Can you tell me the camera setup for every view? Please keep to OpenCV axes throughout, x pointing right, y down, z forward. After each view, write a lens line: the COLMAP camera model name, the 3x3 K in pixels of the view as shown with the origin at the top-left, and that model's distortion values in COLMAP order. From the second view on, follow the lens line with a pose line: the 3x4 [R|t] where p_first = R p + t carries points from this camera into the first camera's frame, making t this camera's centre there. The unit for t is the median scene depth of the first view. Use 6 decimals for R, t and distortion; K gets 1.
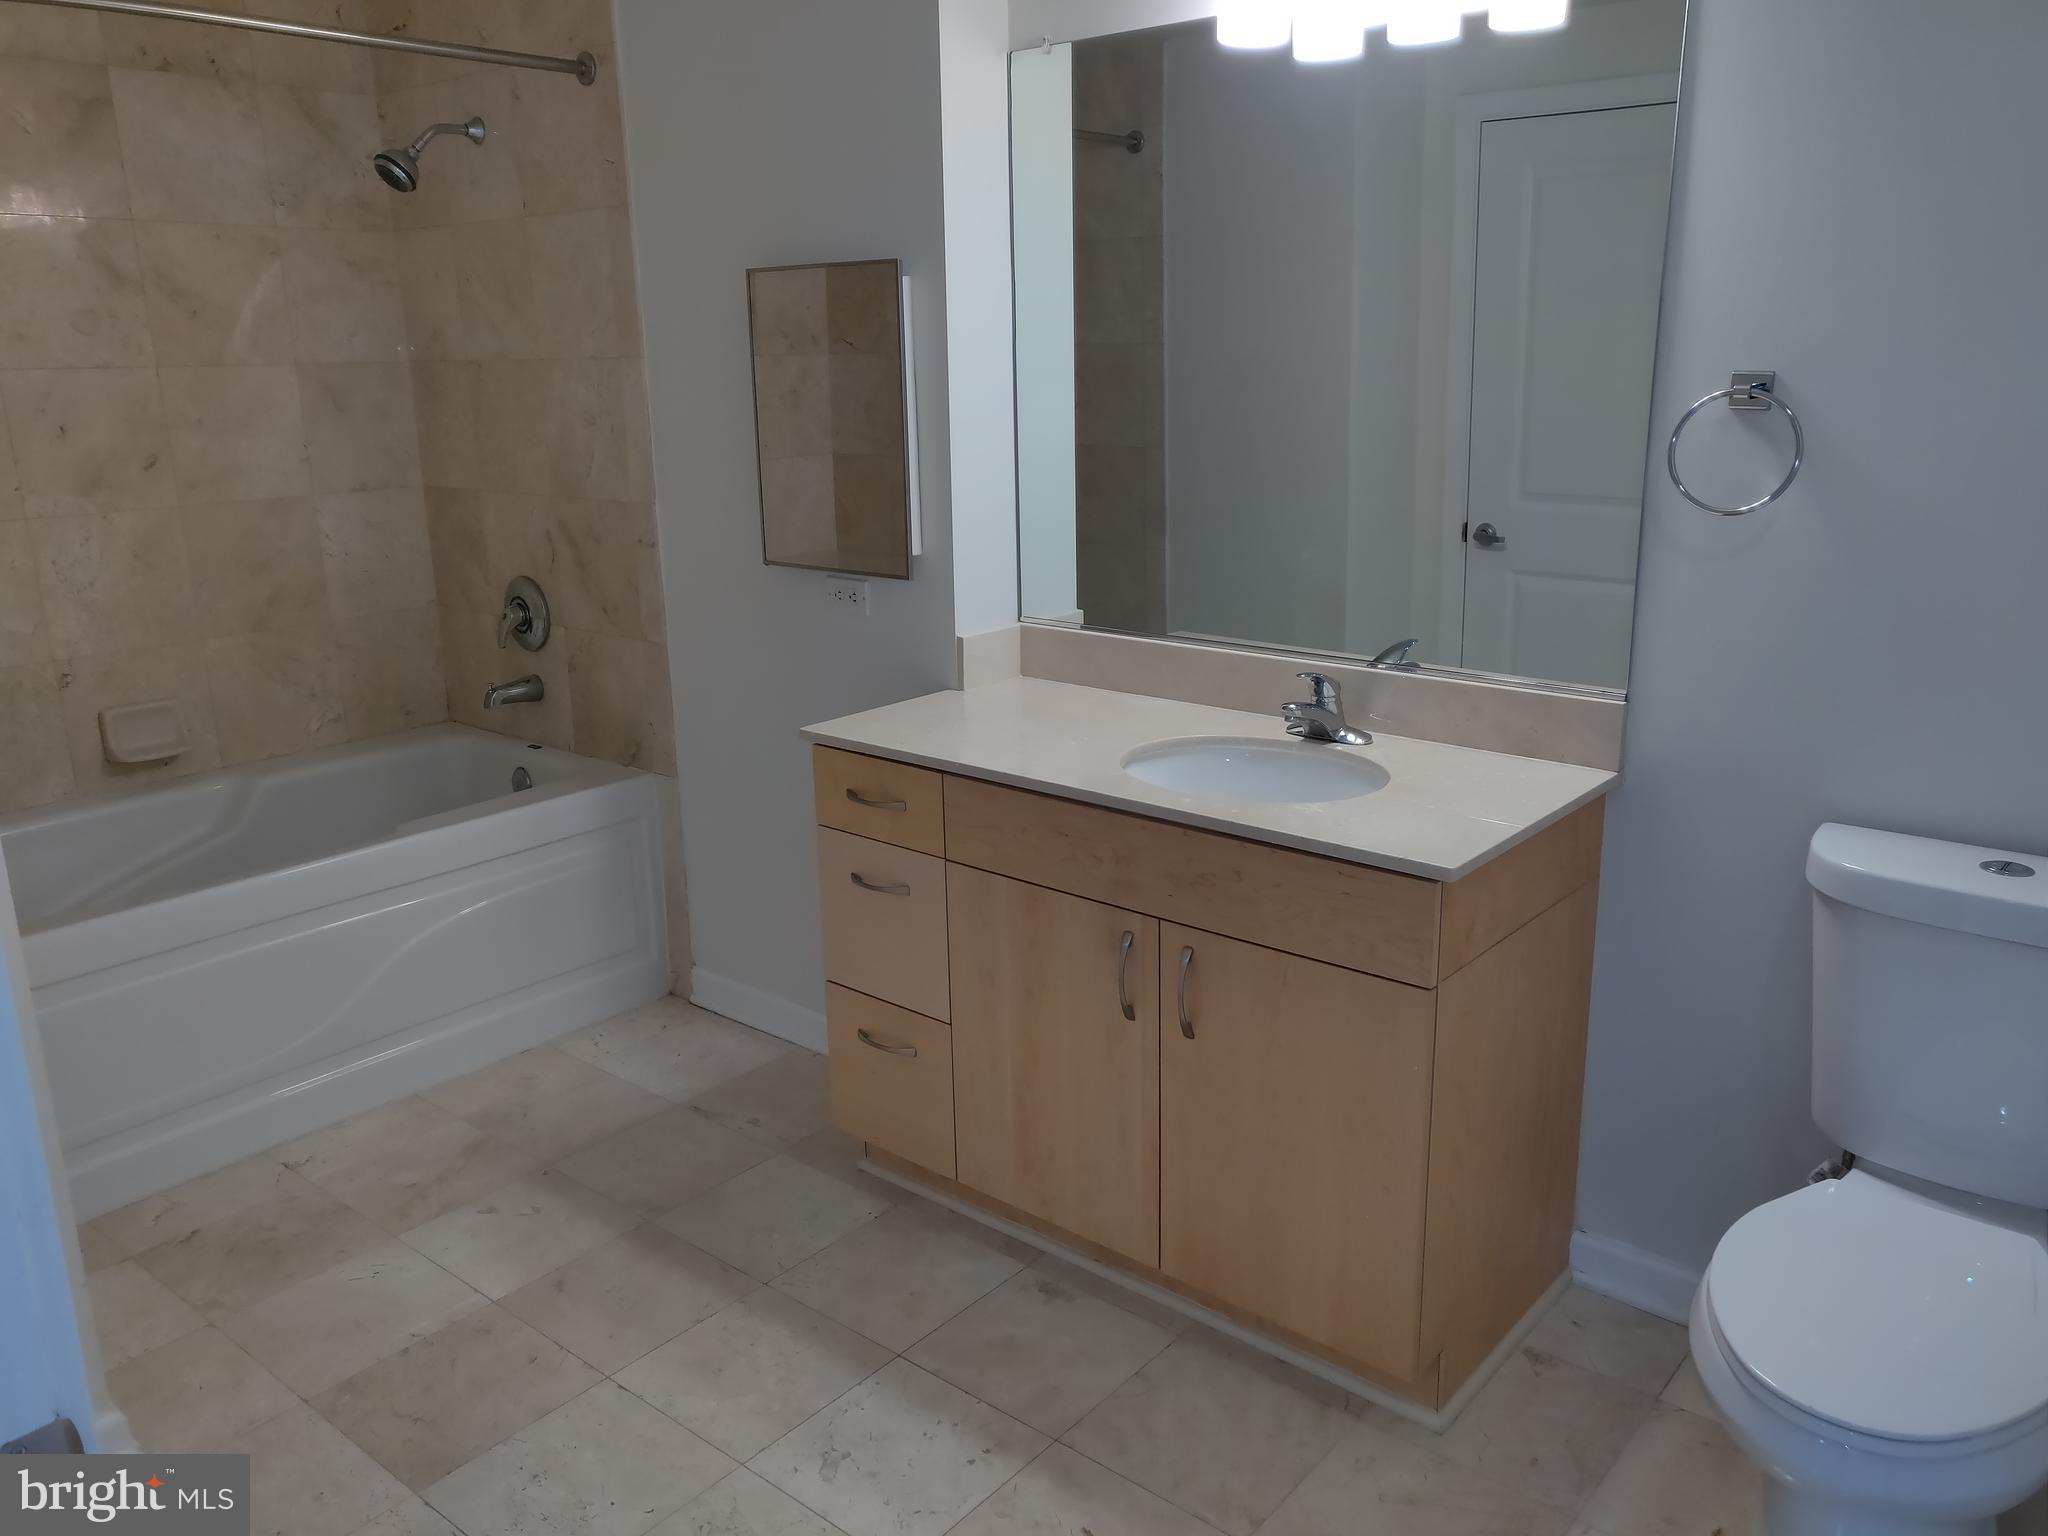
lens RADIAL K [[1574.9, 0, 1020.8], [0, 1574.9, 771.7], [0, 0, 1]] dist [0.005532, 0.010450]
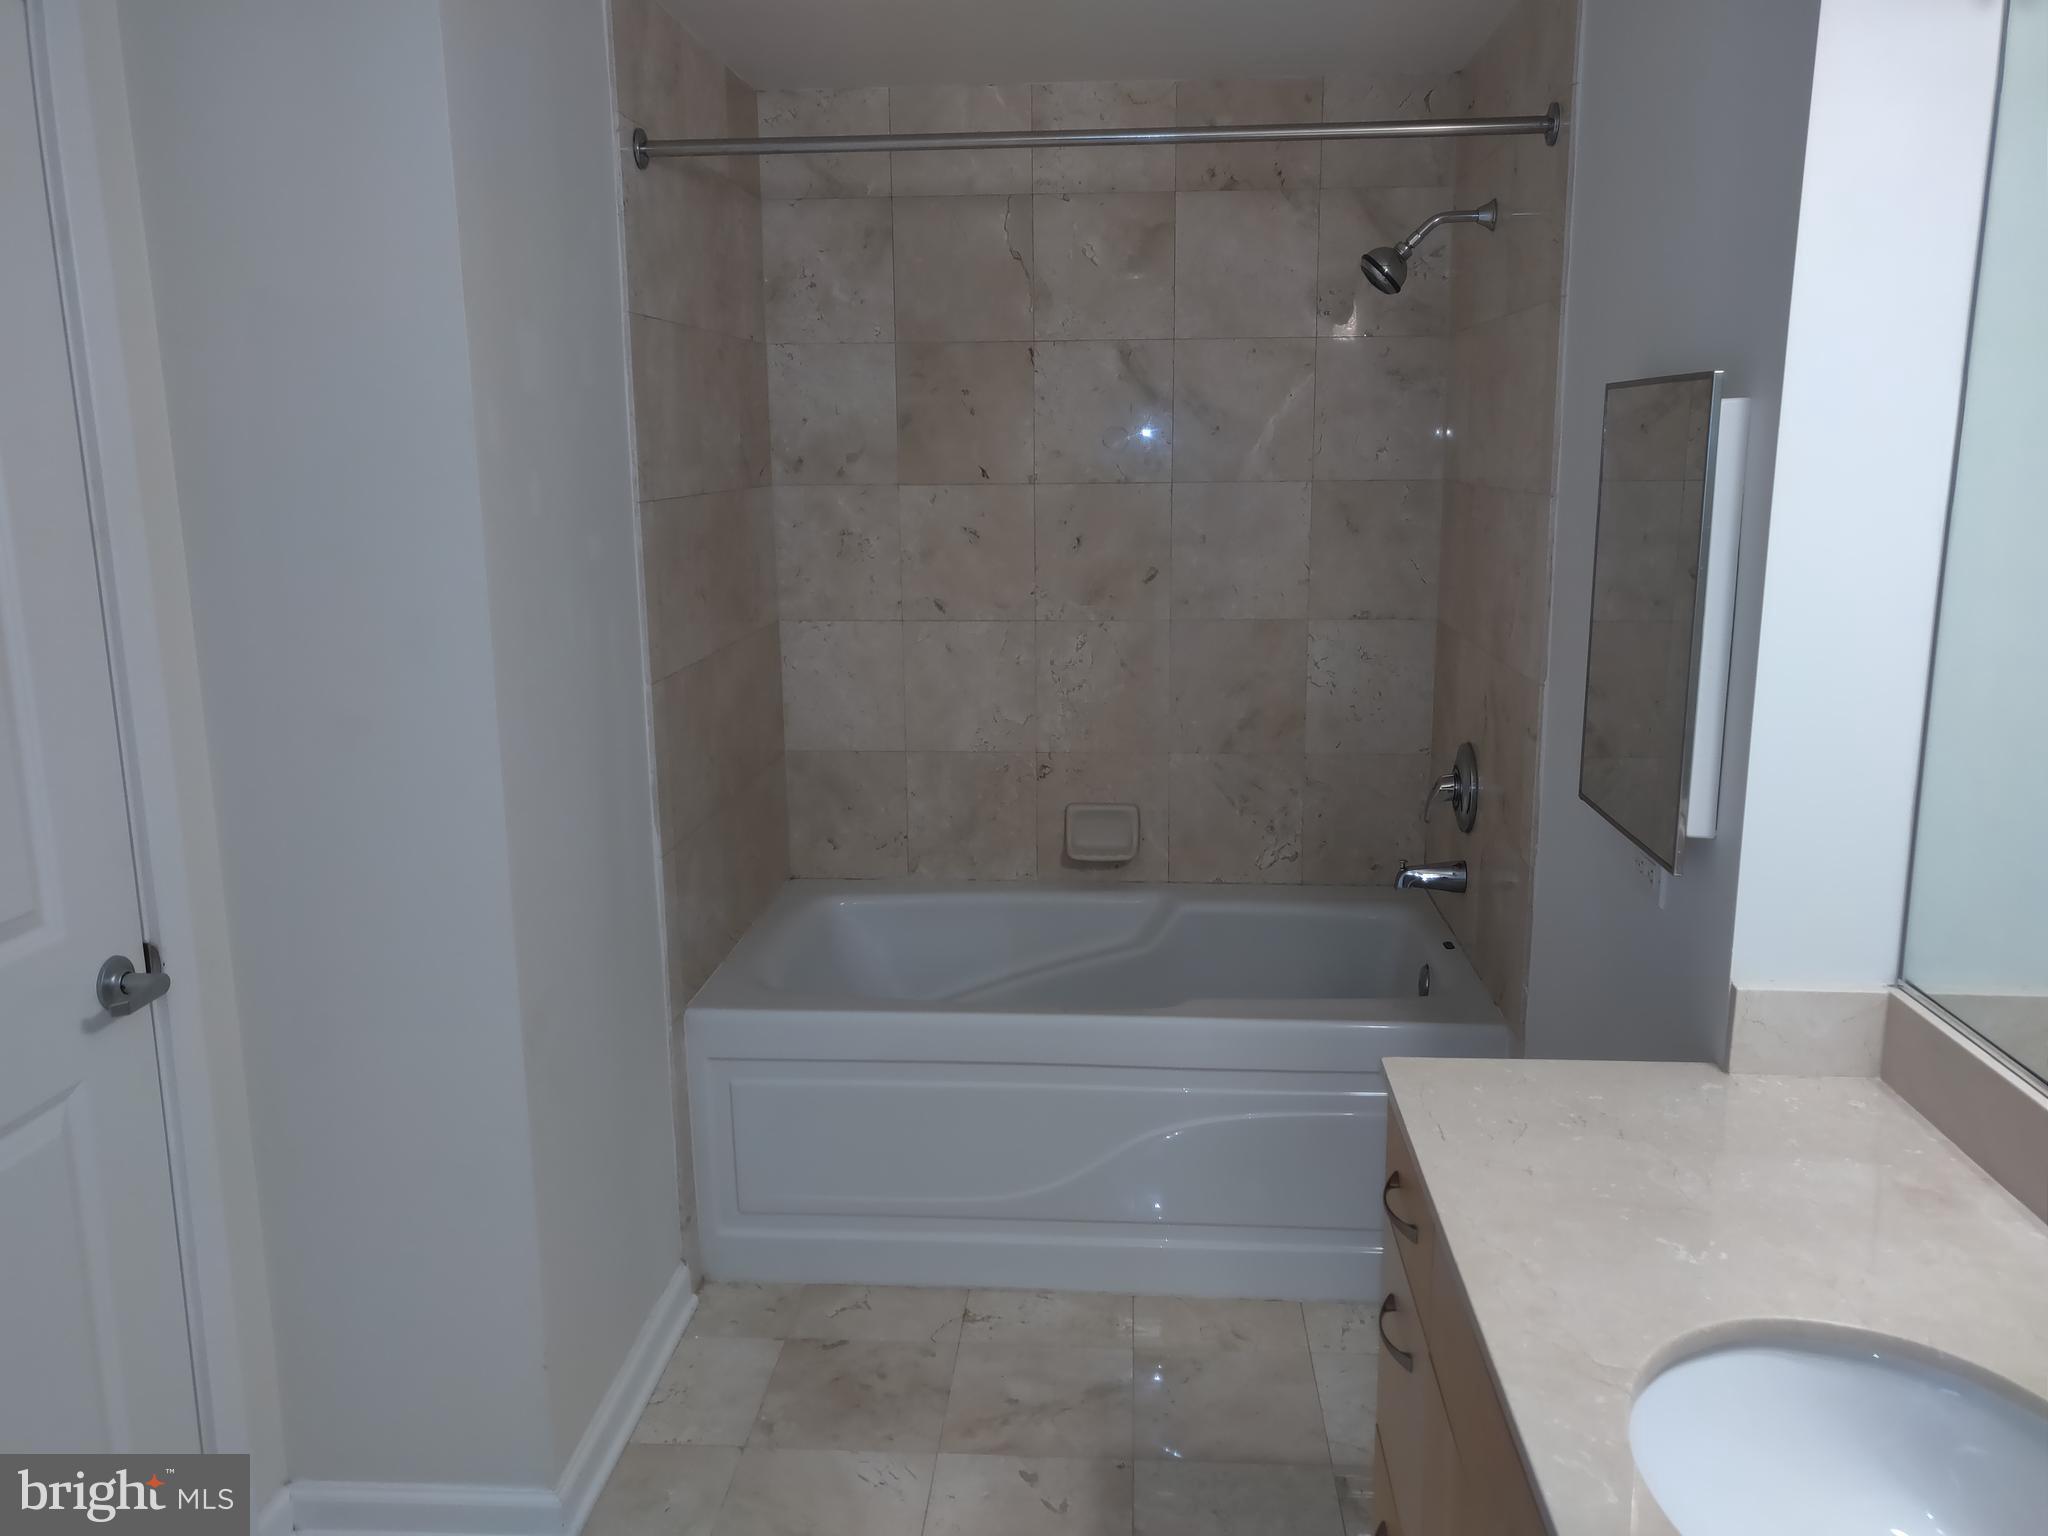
lens RADIAL K [[1574.9, 0, 1023.7], [0, 1574.9, 755.1], [0, 0, 1]] dist [0.005532, 0.010450]
pose [[0.583010, 0.171821, -0.794089, 0.220594], [-0.212710, 0.975571, 0.054920, -0.121418], [0.784126, 0.136891, 0.605315, 0.342034]]
